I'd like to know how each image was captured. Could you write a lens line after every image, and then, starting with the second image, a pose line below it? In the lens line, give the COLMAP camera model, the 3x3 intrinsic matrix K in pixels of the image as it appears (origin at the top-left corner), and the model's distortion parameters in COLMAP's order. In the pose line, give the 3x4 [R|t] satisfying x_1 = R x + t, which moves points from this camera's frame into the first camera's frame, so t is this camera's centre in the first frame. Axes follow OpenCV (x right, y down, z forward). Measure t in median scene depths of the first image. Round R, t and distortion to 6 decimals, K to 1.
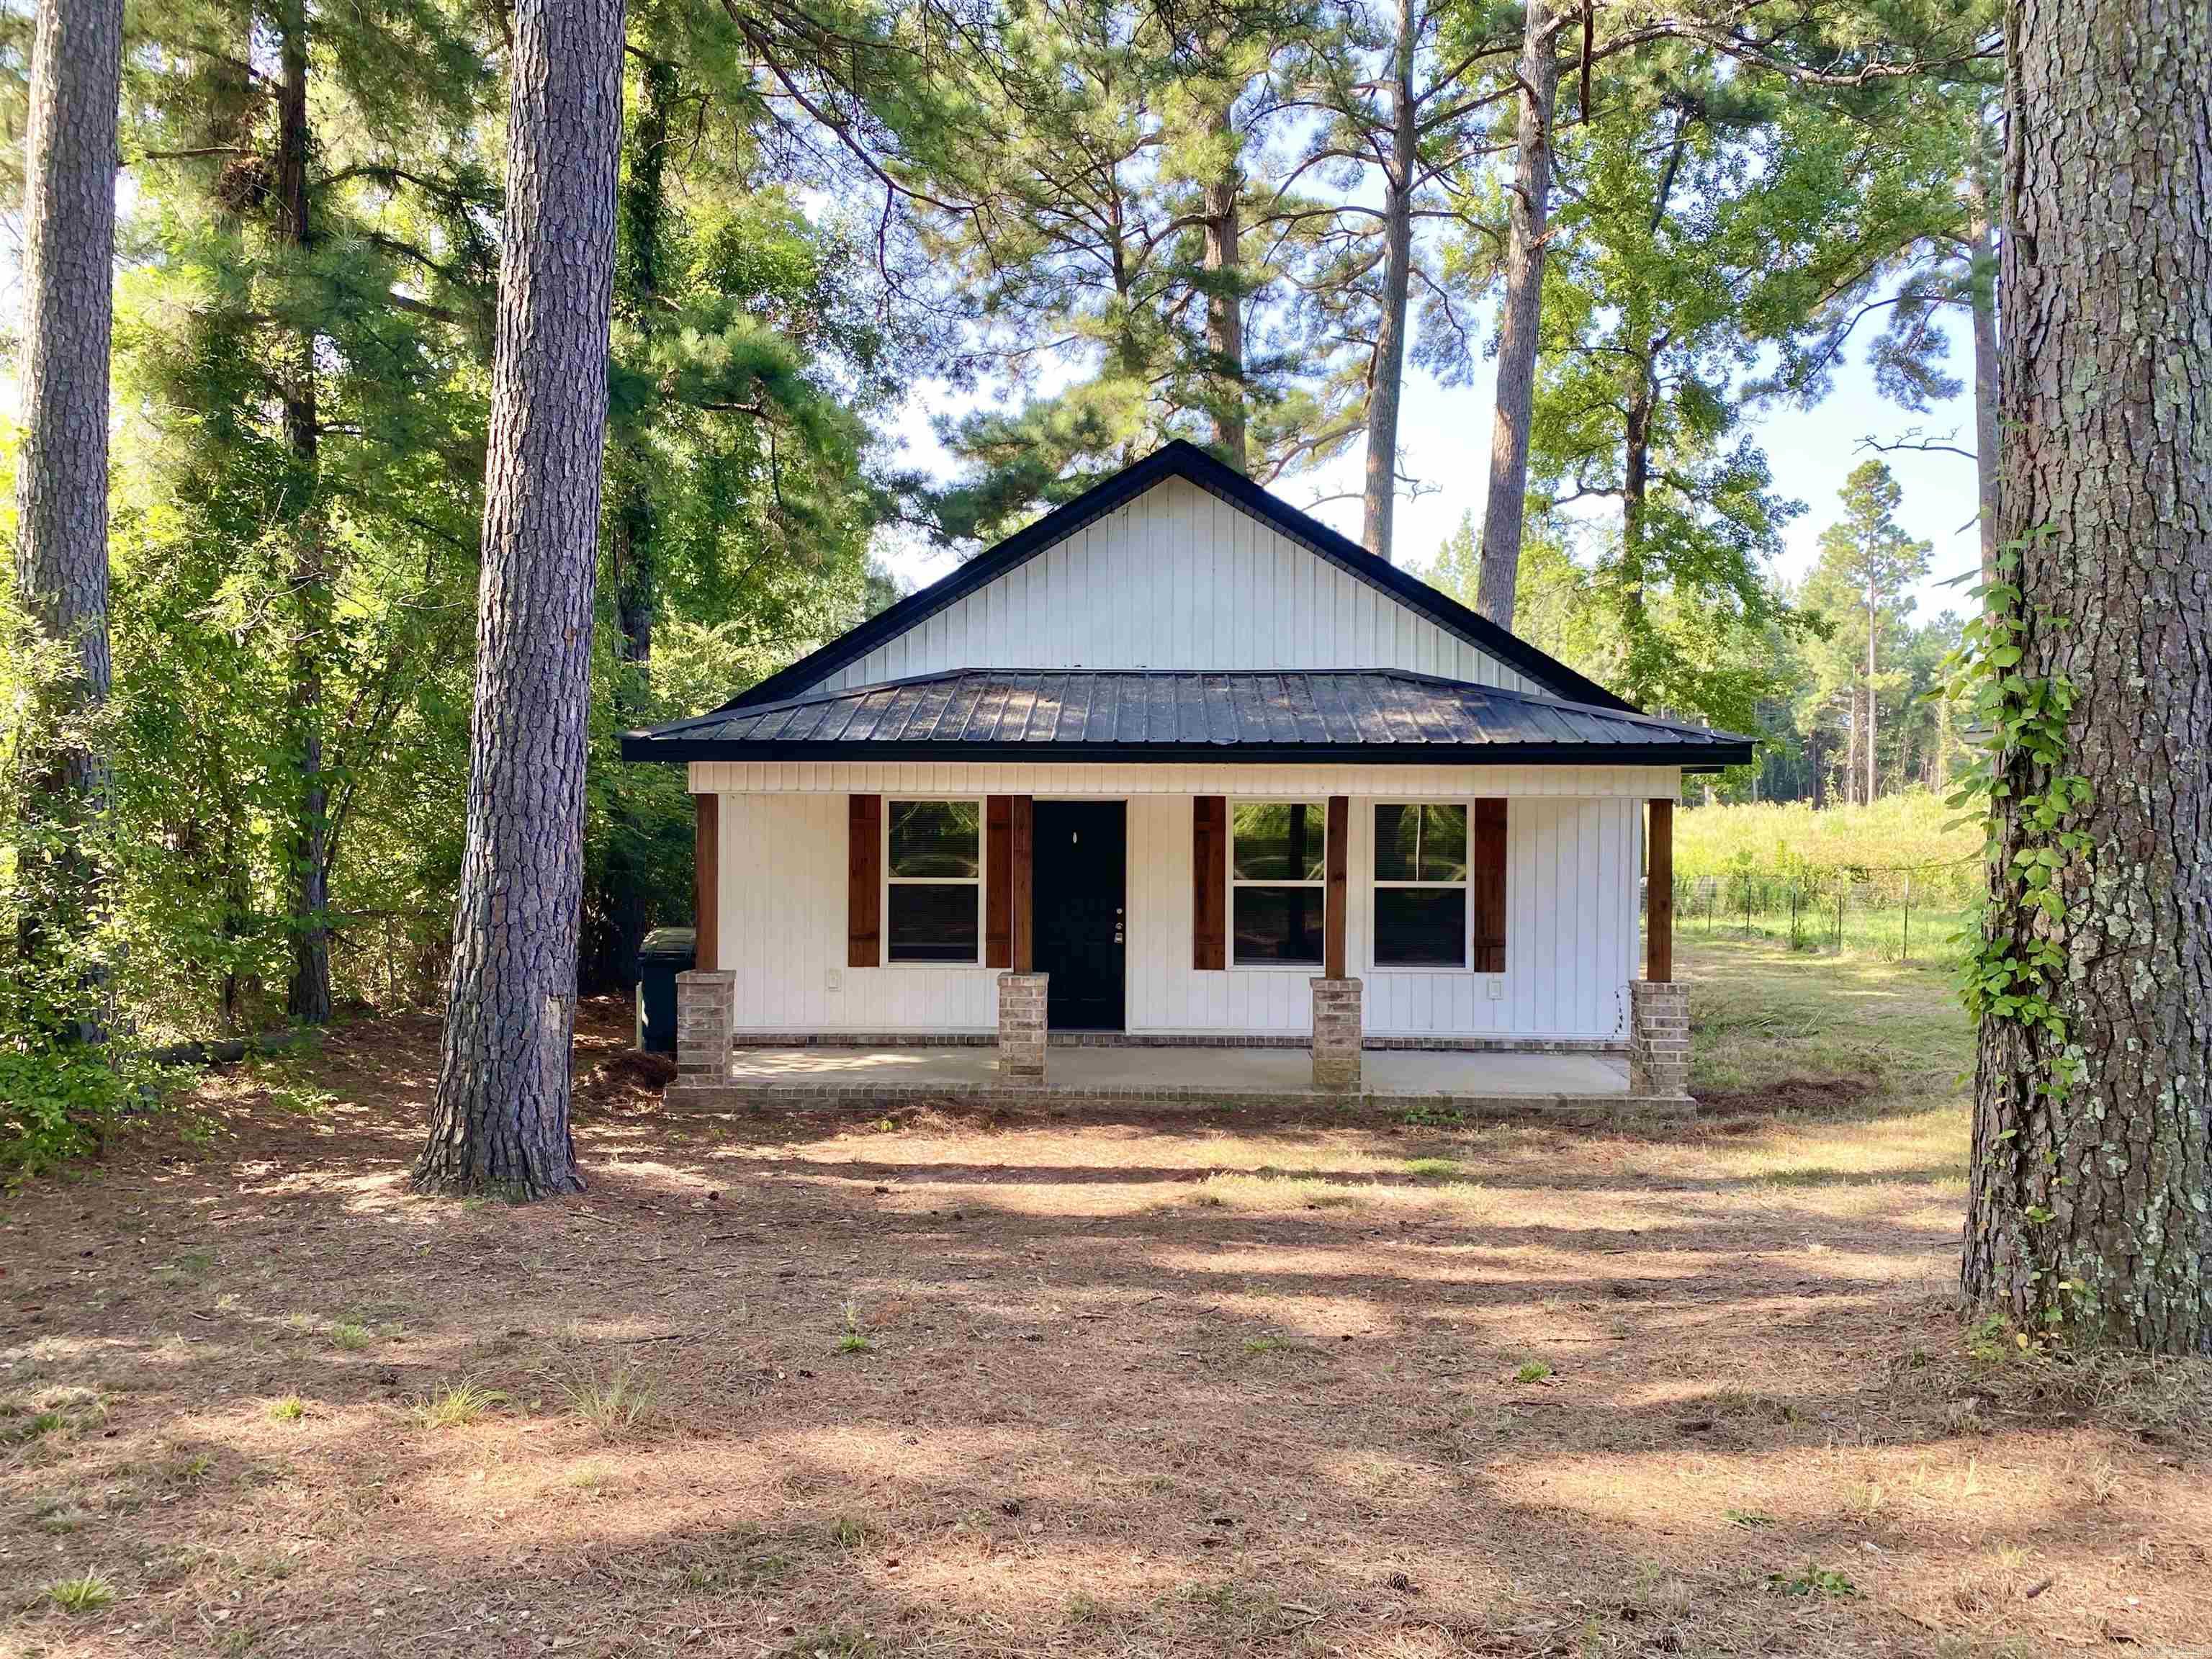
lens RADIAL K [[1665.9, 0, 1100.5], [0, 1665.9, 809.8], [0, 0, 1]] dist [0.054550, -0.064817]
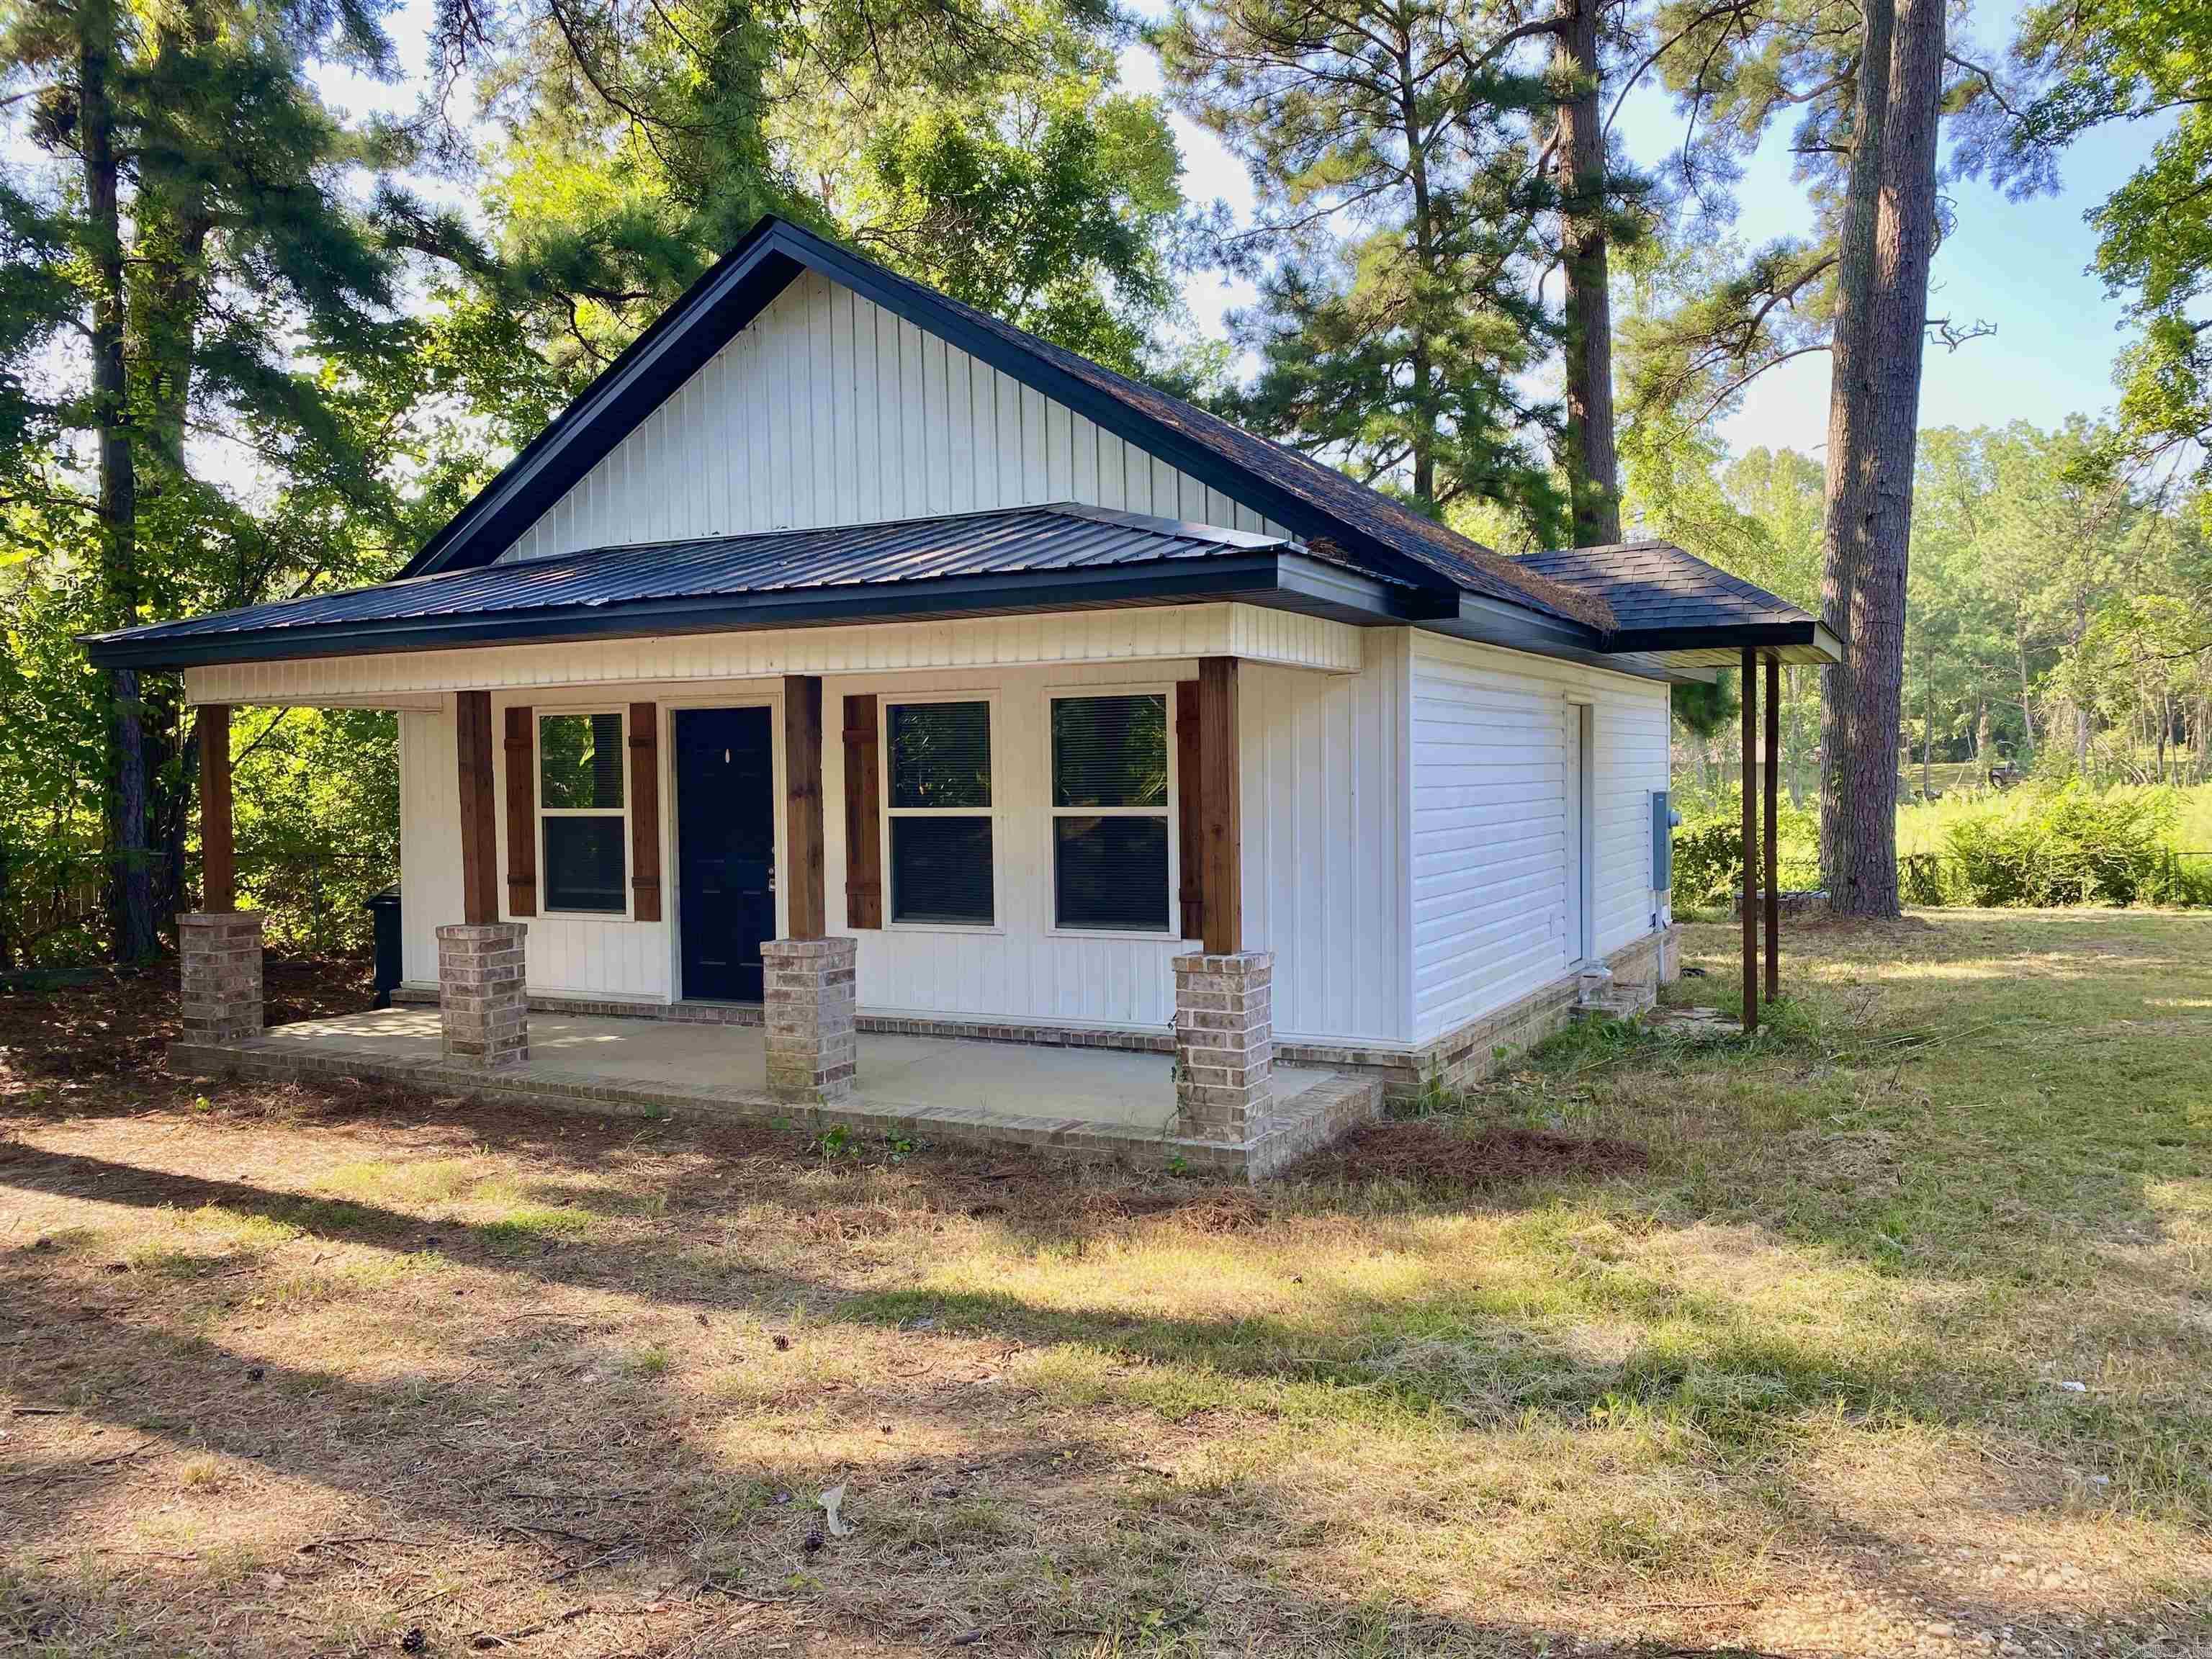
lens RADIAL K [[1665.9, 0, 1108.9], [0, 1665.9, 817.0], [0, 0, 1]] dist [0.054550, -0.064817]
pose [[0.900520, -0.007454, -0.434751, 0.488794], [0.014566, 0.999809, 0.013028, 0.037882], [0.434570, -0.018064, 0.900457, 0.374262]]
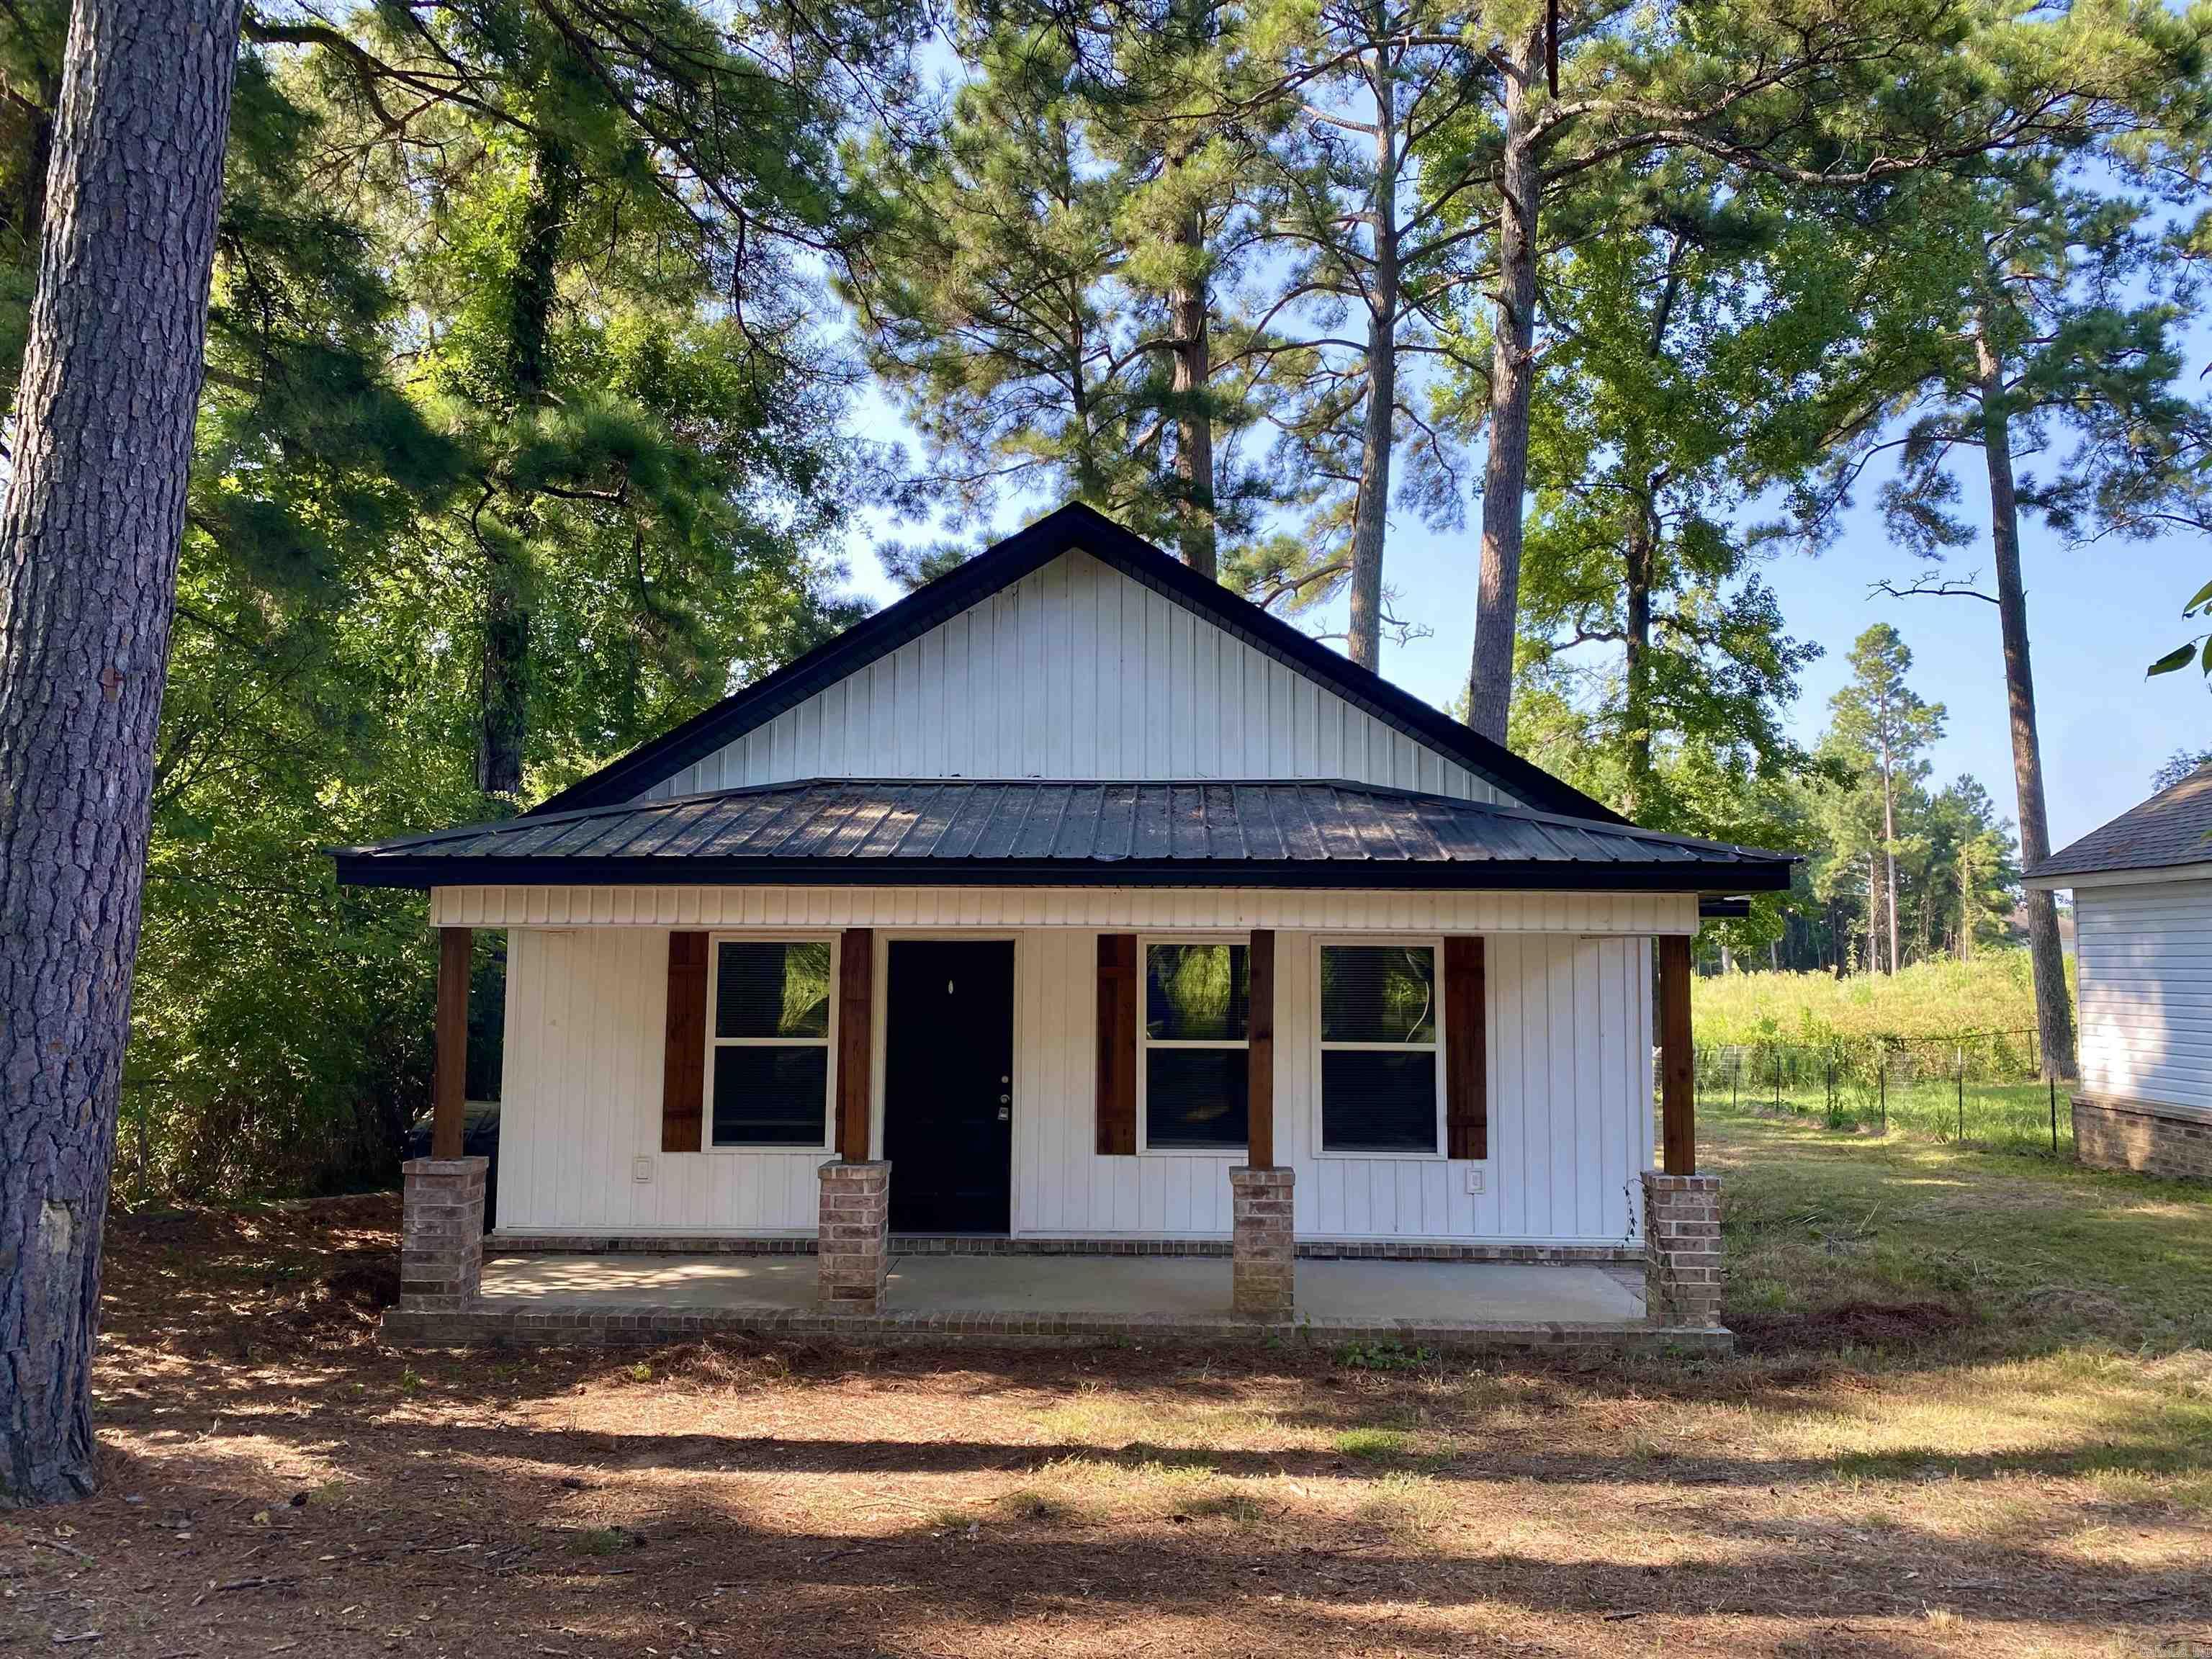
lens RADIAL K [[1665.9, 0, 1108.6], [0, 1665.9, 821.6], [0, 0, 1]] dist [0.054550, -0.064817]
pose [[0.999995, 0.000802, -0.003115, 0.064219], [-0.001096, 0.995433, -0.095456, 0.013611], [0.003024, 0.095459, 0.995429, 0.189825]]
